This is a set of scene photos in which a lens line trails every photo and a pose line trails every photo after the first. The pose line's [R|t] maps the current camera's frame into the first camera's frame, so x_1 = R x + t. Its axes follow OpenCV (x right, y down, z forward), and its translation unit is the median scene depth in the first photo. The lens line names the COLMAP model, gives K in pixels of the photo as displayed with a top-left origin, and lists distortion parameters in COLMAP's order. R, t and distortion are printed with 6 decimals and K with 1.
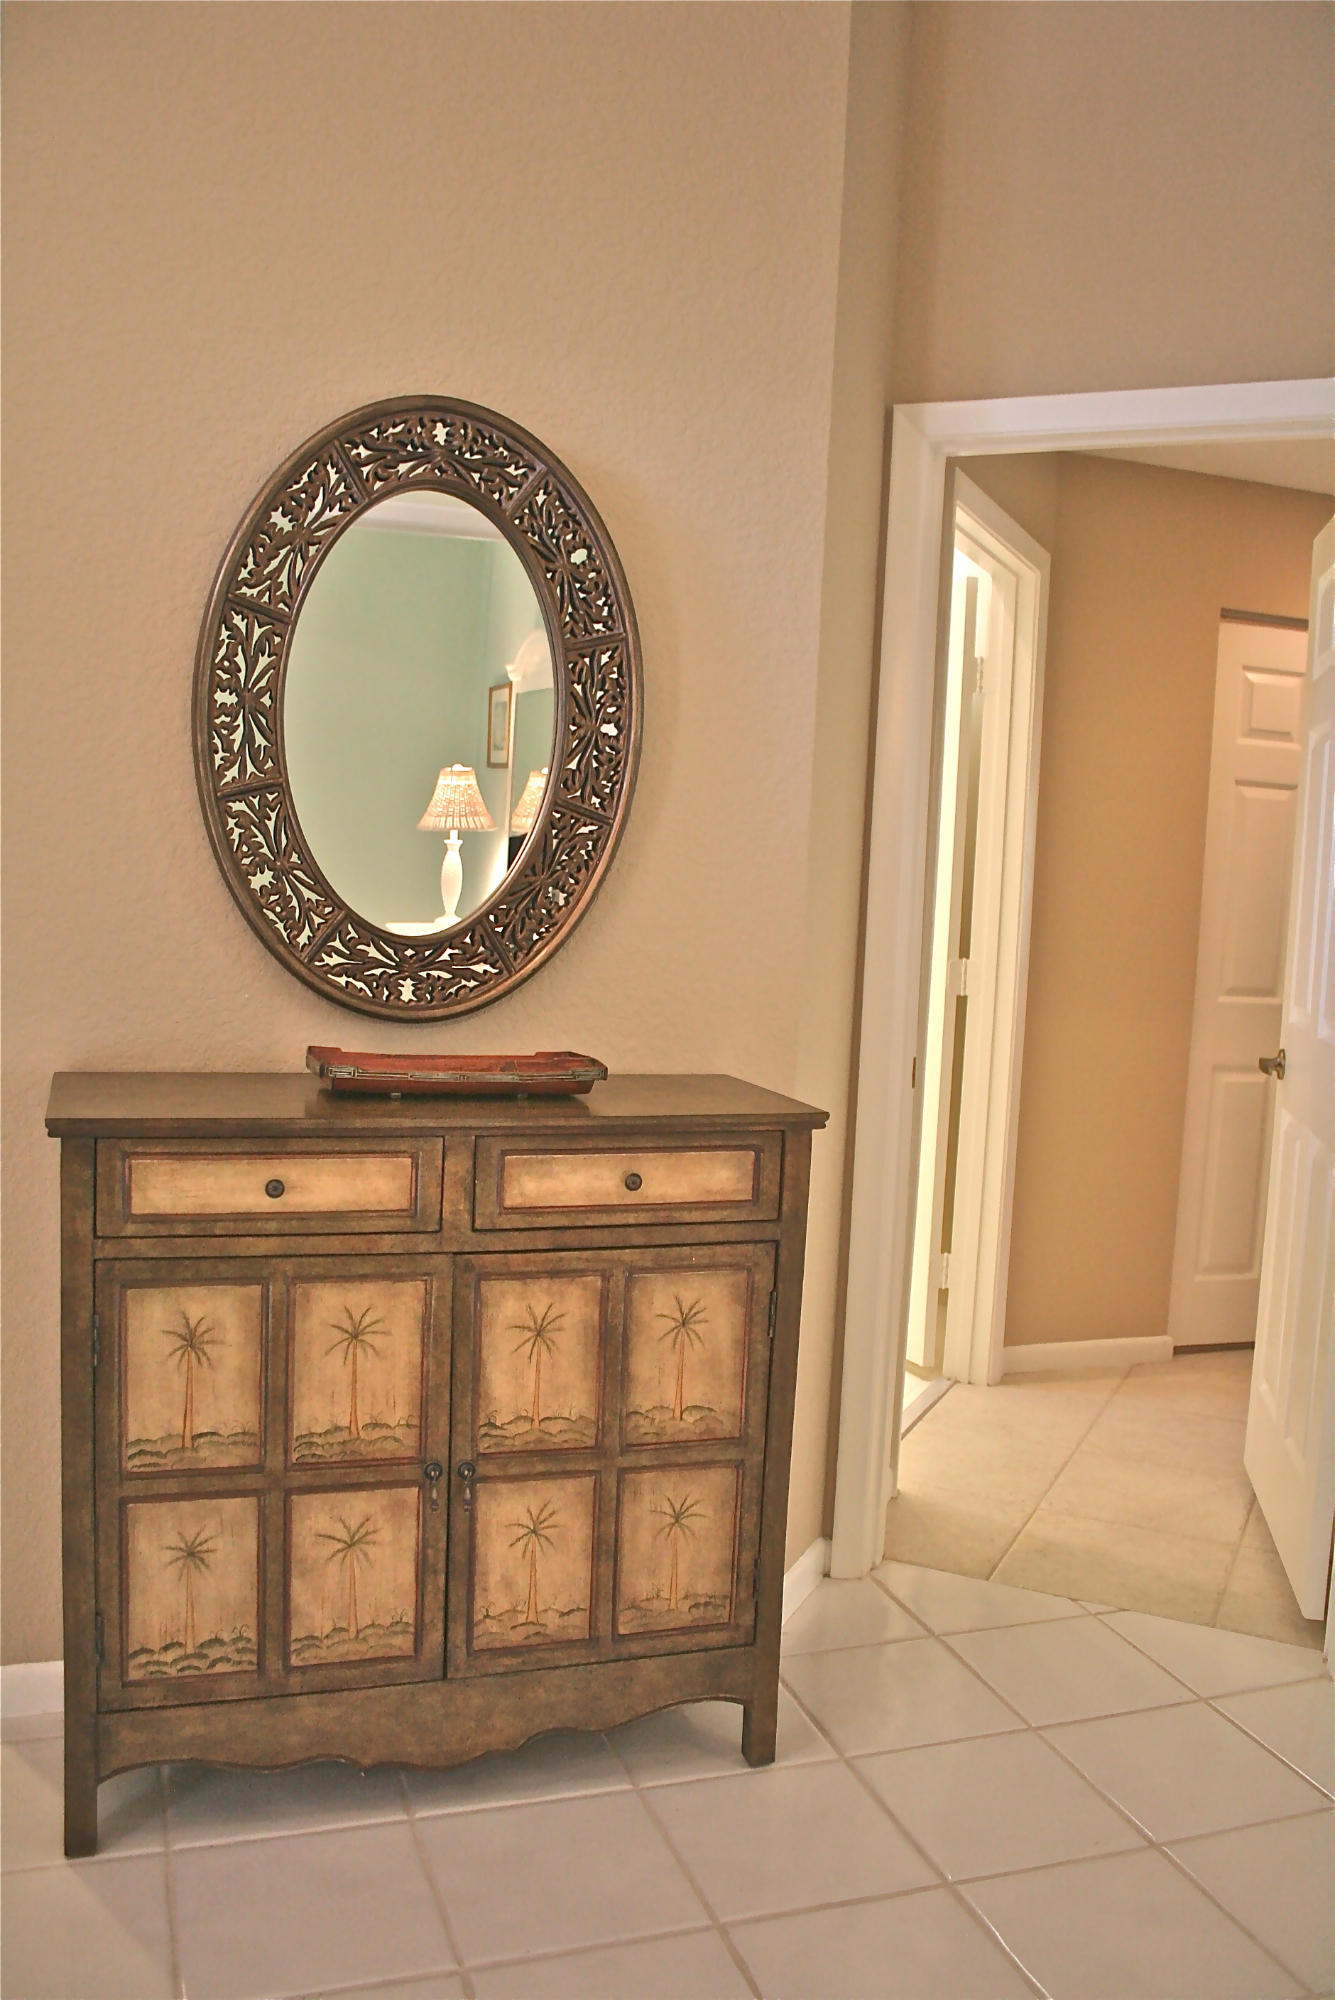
lens RADIAL K [[1673.1, 0, 673.3], [0, 1673.1, 999.5], [0, 0, 1]] dist [-0.143329, 0.099849]
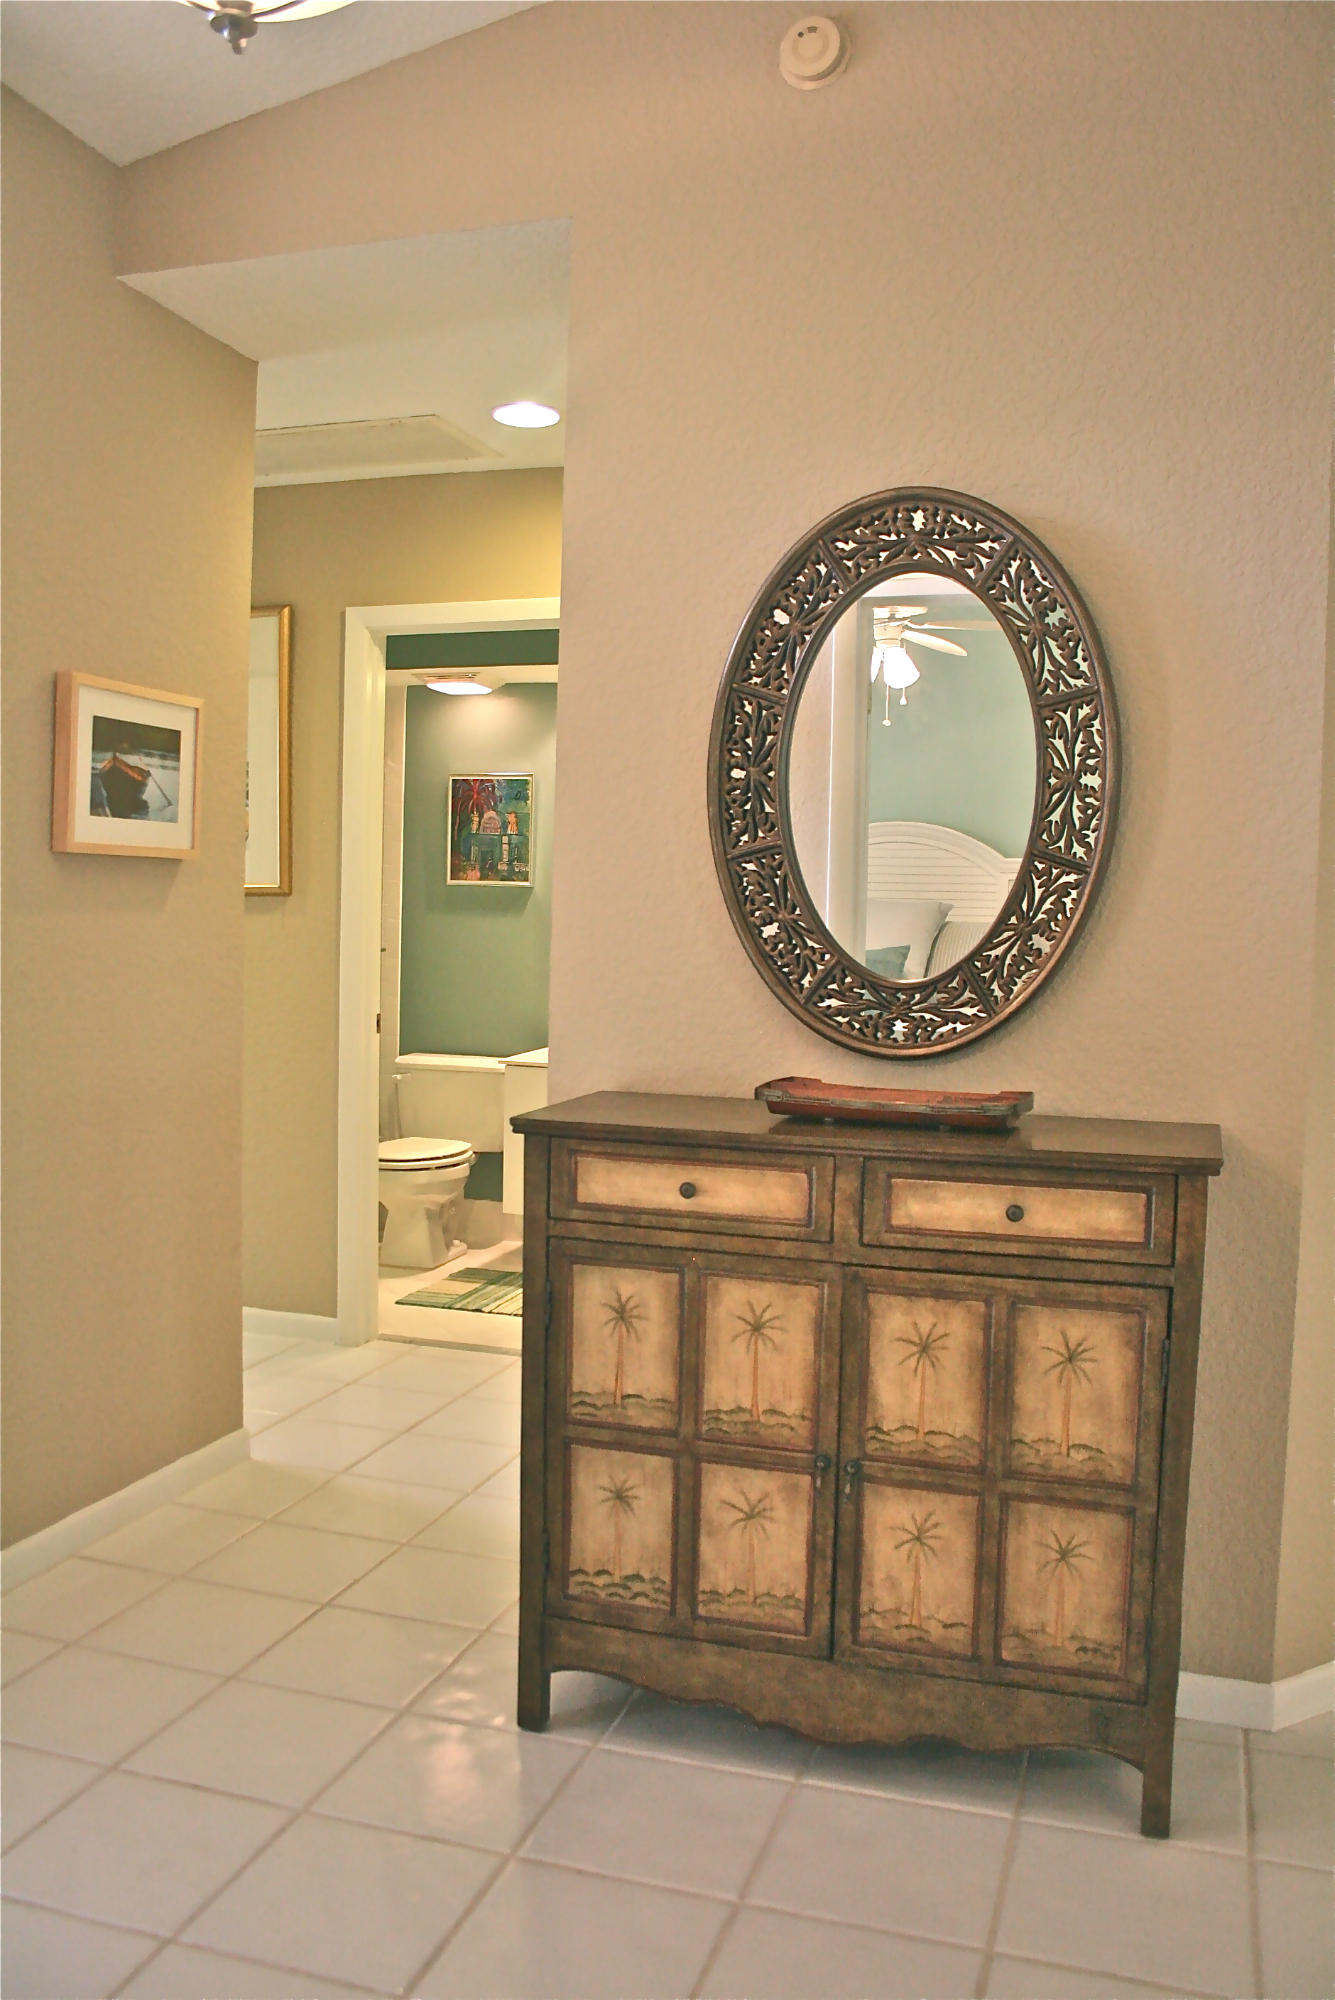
lens RADIAL K [[1673.1, 0, 667.2], [0, 1673.1, 995.7], [0, 0, 1]] dist [-0.143329, 0.099849]
pose [[0.801099, 0.003554, -0.598521, 0.416228], [-0.035018, 0.998548, -0.040941, 0.024226], [0.597507, 0.053757, 0.800060, 0.042757]]
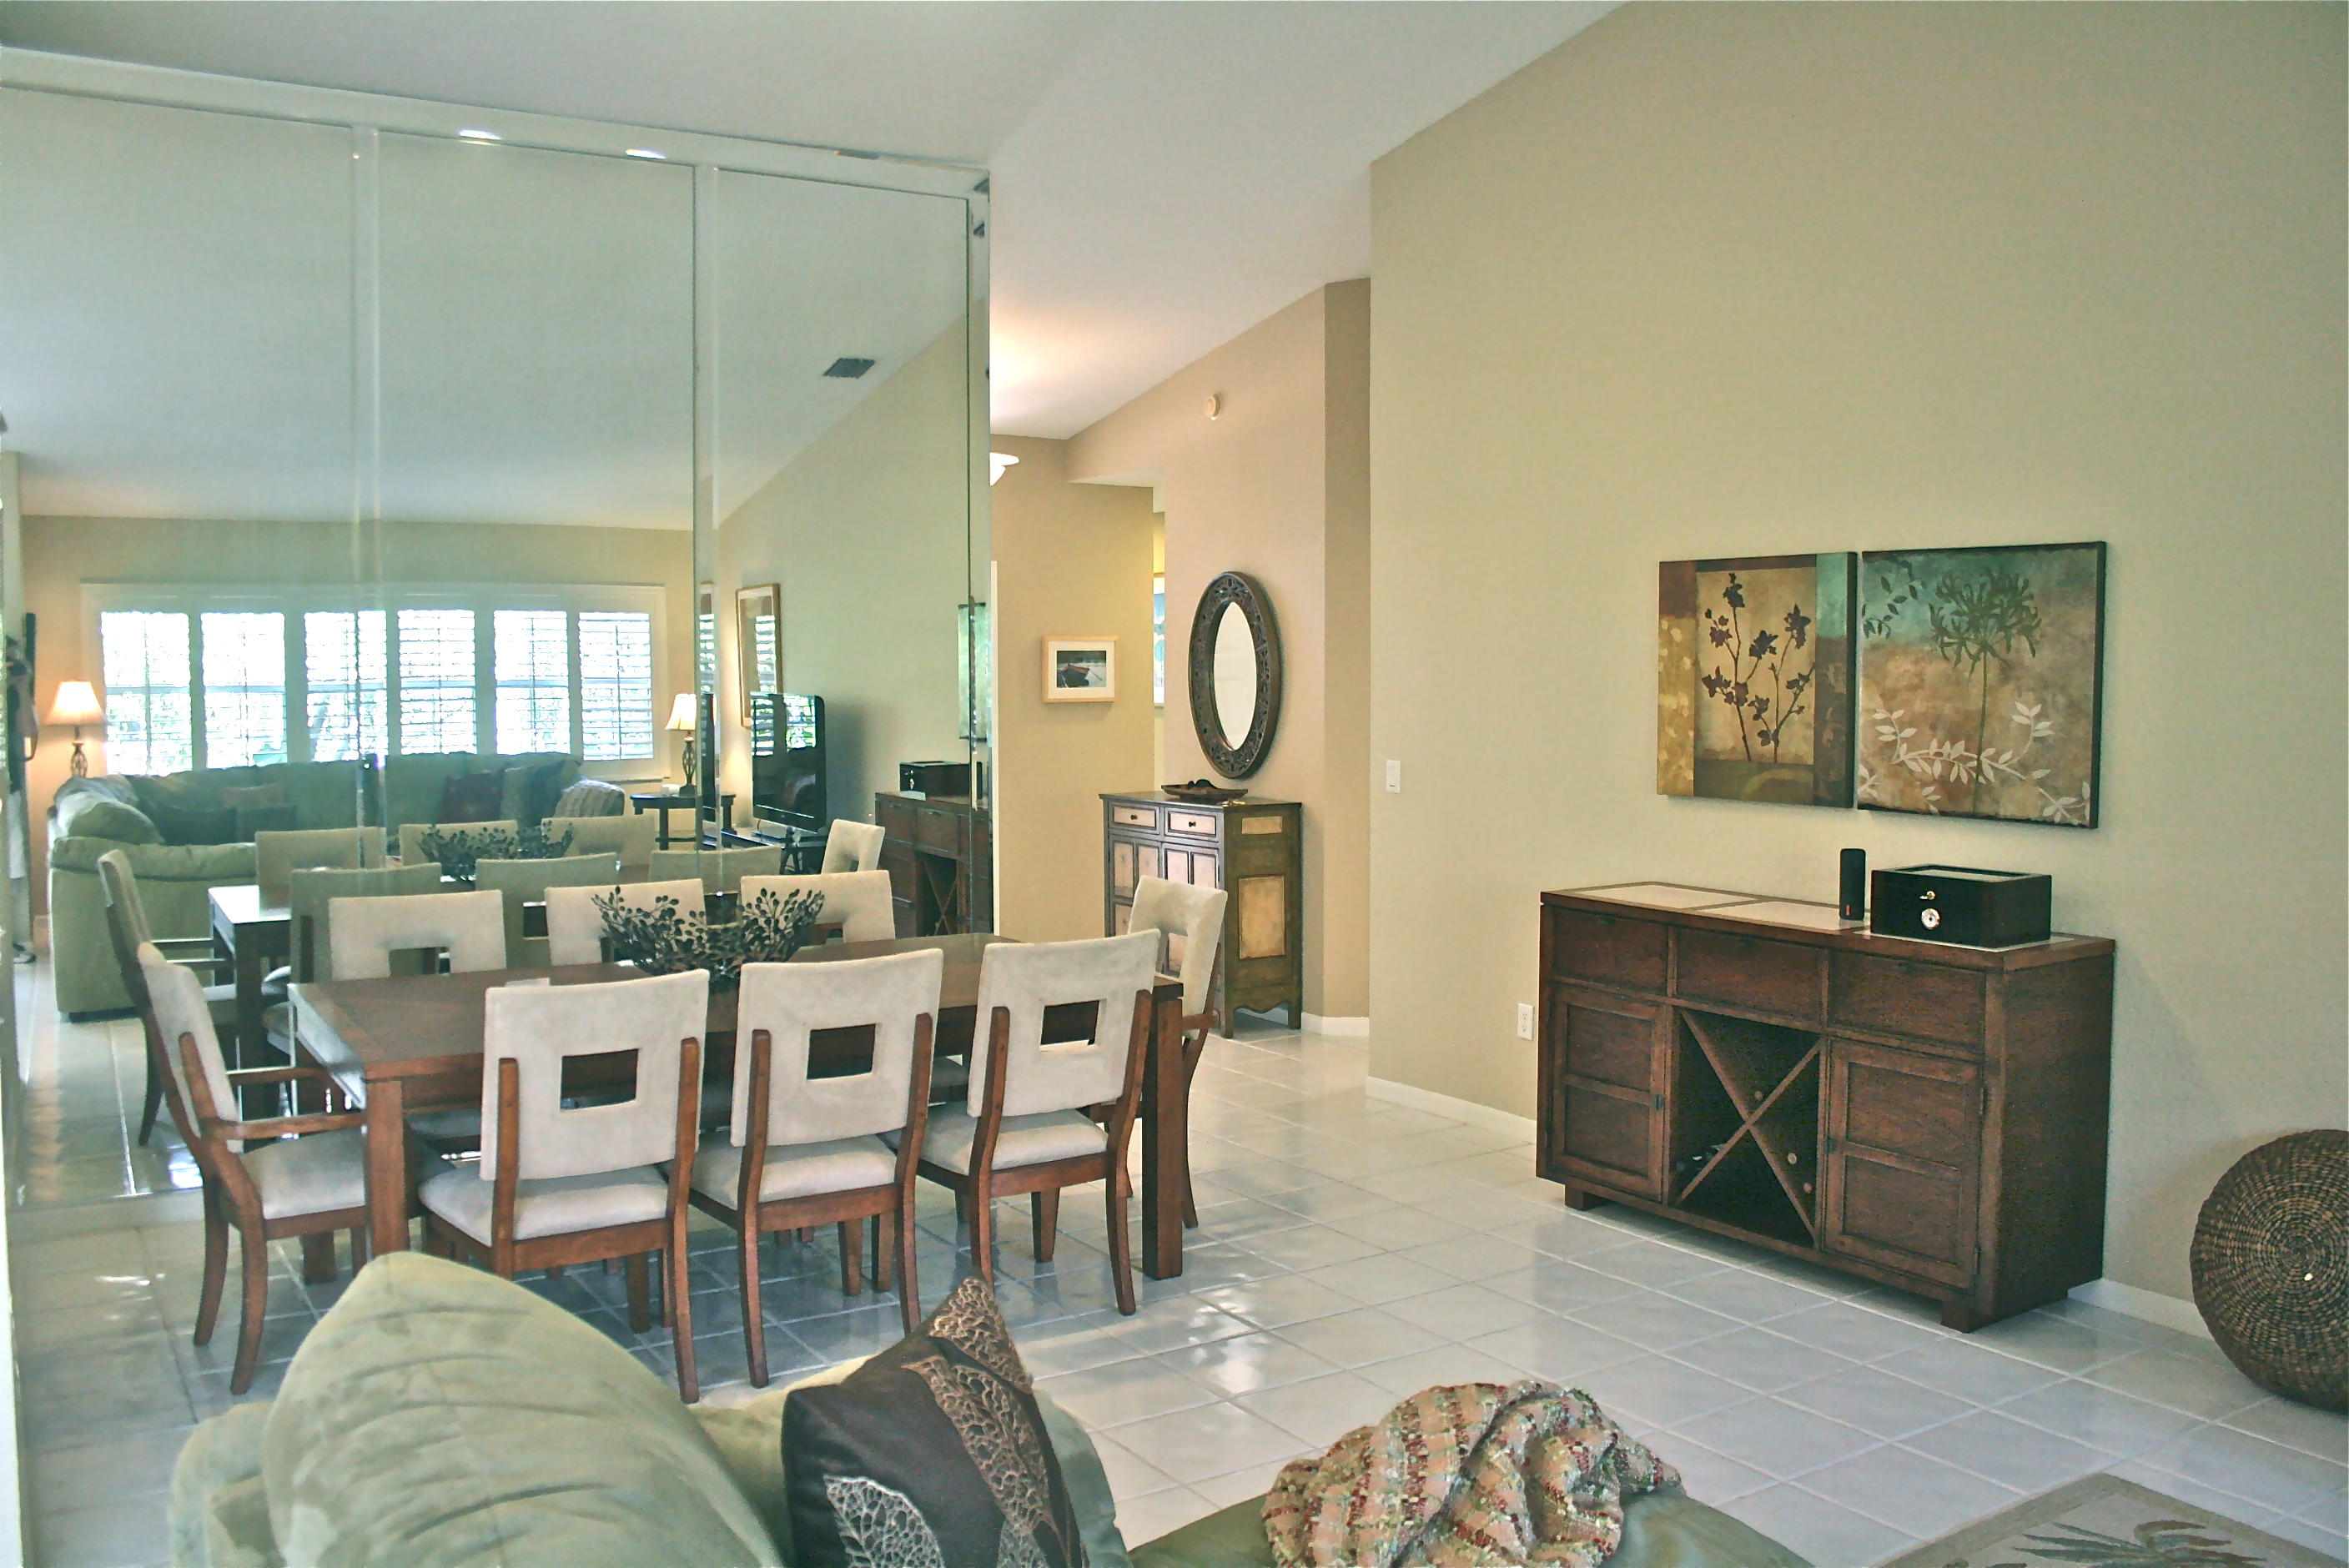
lens RADIAL K [[1965.0, 0, 1170.0], [0, 1965.0, 792.0], [0, 0, 1]] dist [-0.143329, 0.099849]
pose [[0.217990, 0.021370, -0.975717, 3.633191], [-0.067848, 0.997673, 0.006692, 0.023583], [0.973590, 0.064741, 0.218933, 0.134863]]
